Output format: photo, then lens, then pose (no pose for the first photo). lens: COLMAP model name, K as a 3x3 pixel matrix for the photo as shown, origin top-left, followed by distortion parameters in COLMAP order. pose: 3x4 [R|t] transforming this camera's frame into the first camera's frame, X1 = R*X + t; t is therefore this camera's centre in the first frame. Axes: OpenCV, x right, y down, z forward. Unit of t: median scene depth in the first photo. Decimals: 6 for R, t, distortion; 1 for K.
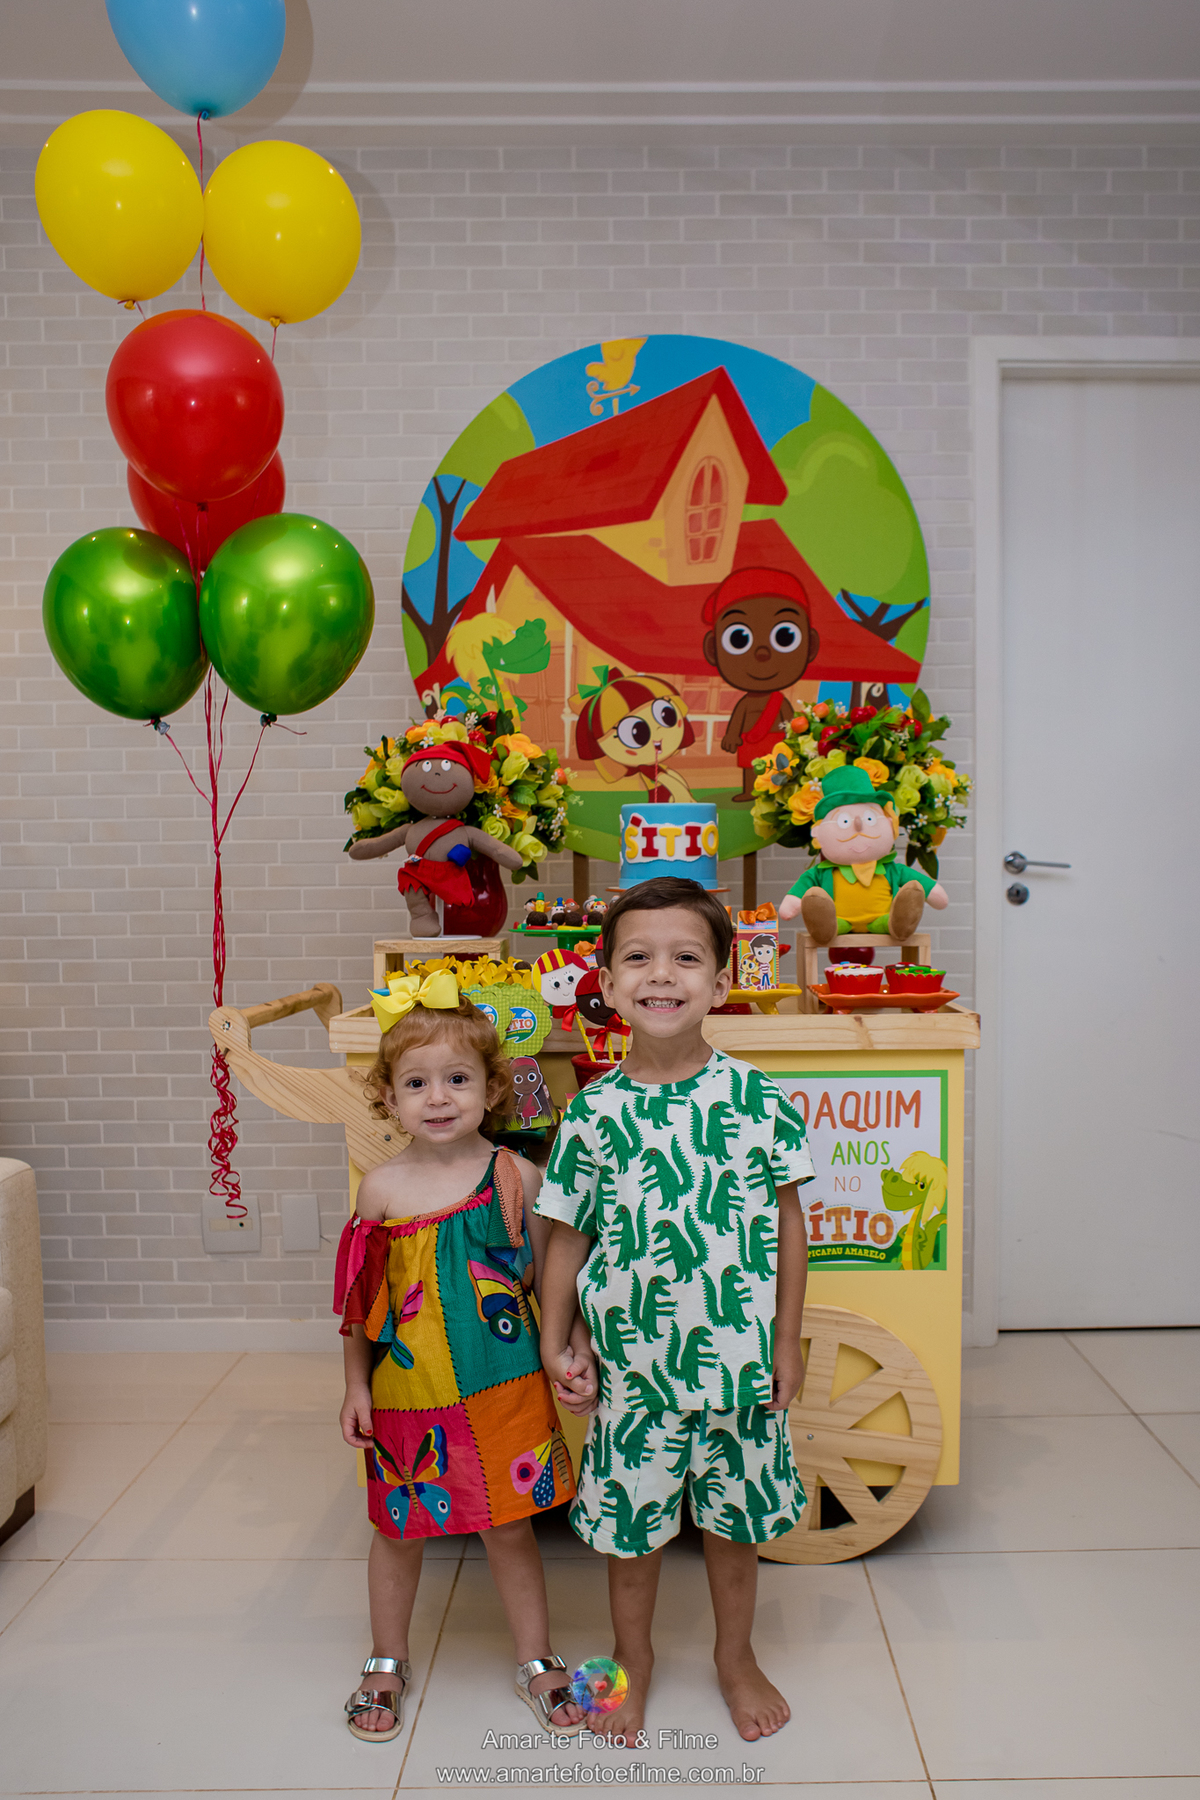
lens RADIAL K [[1585.7, 0, 603.2], [0, 1585.7, 968.8], [0, 0, 1]] dist [-0.120823, 0.174758]
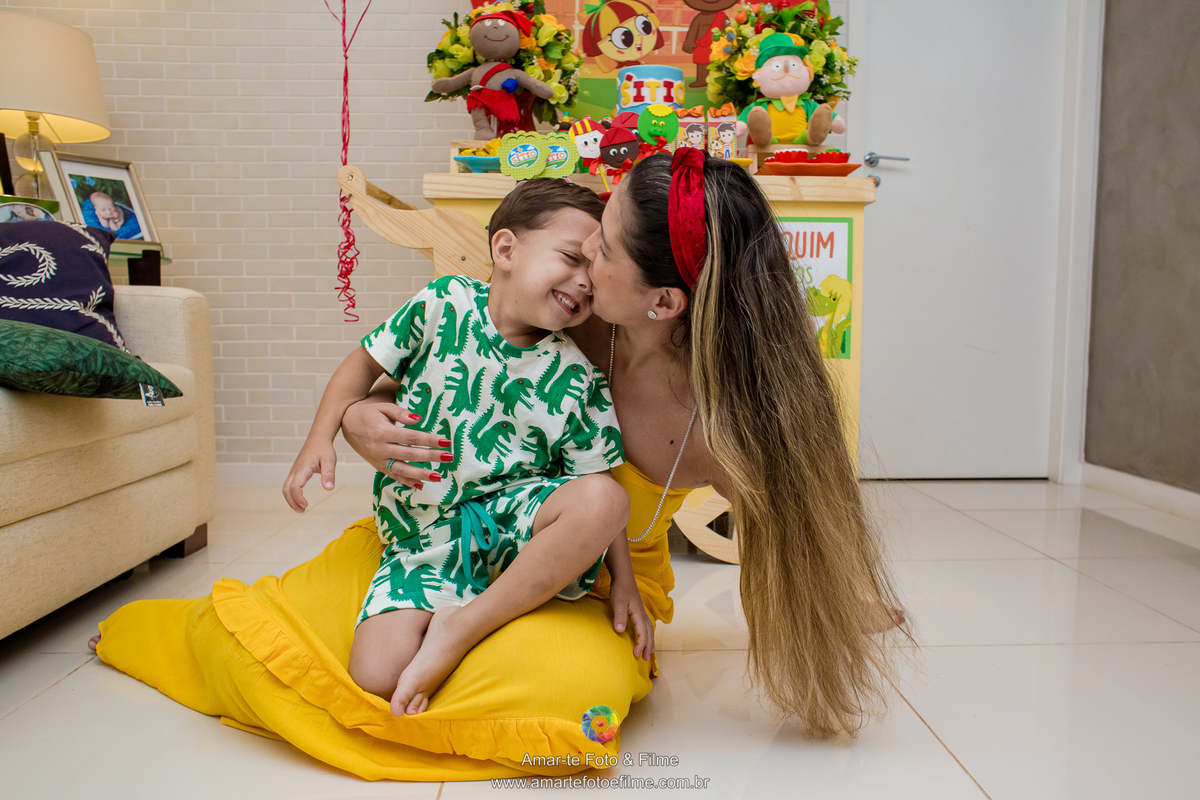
lens RADIAL K [[1046.8, 0, 602.0], [0, 1046.8, 372.4], [0, 0, 1]] dist [-0.085143, 0.016147]
pose [[0.999195, 0.008741, 0.039149, -0.039118], [-0.010014, 0.999424, 0.032418, 0.145905], [-0.038843, -0.032784, 0.998707, 0.042227]]
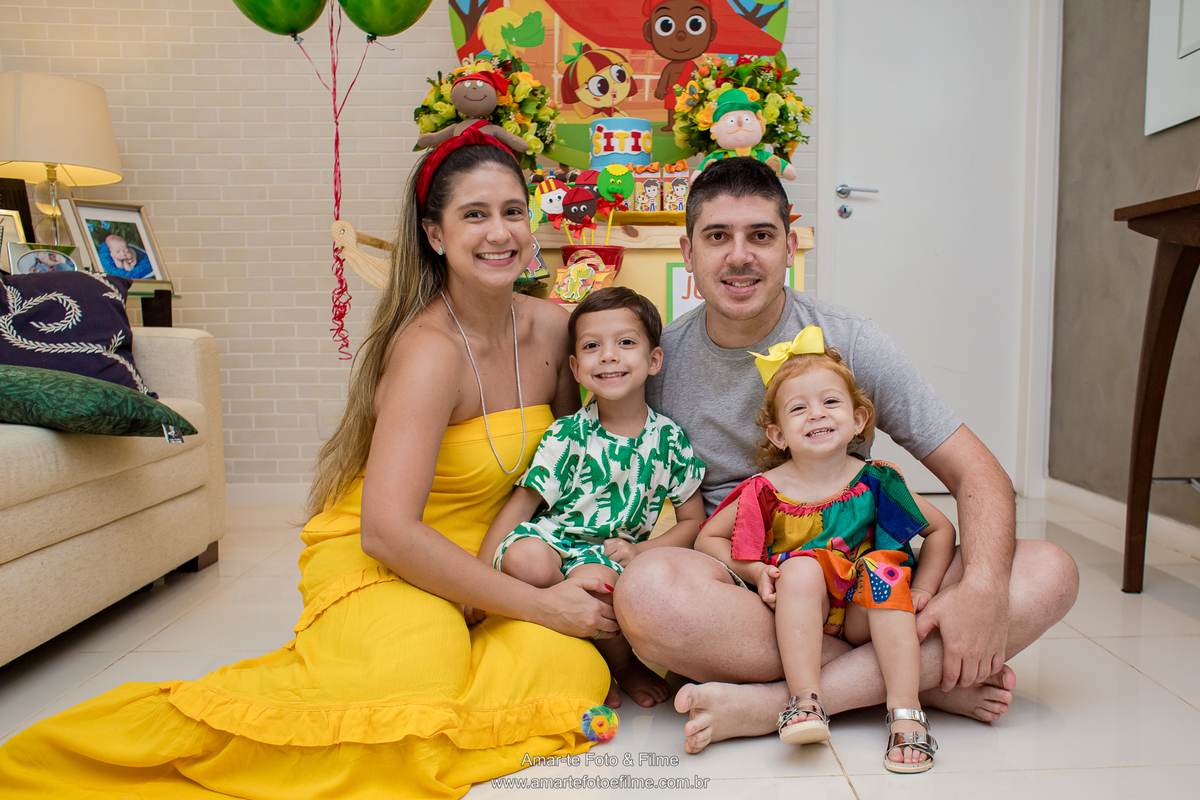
lens RADIAL K [[1072.2, 0, 617.1], [0, 1072.2, 397.9], [0, 0, 1]] dist [-0.085120, 0.004534]
pose [[0.999246, 0.000707, 0.038831, -0.003279], [-0.002522, 0.998904, 0.046730, 0.124520], [-0.038756, -0.046793, 0.998153, -0.071997]]
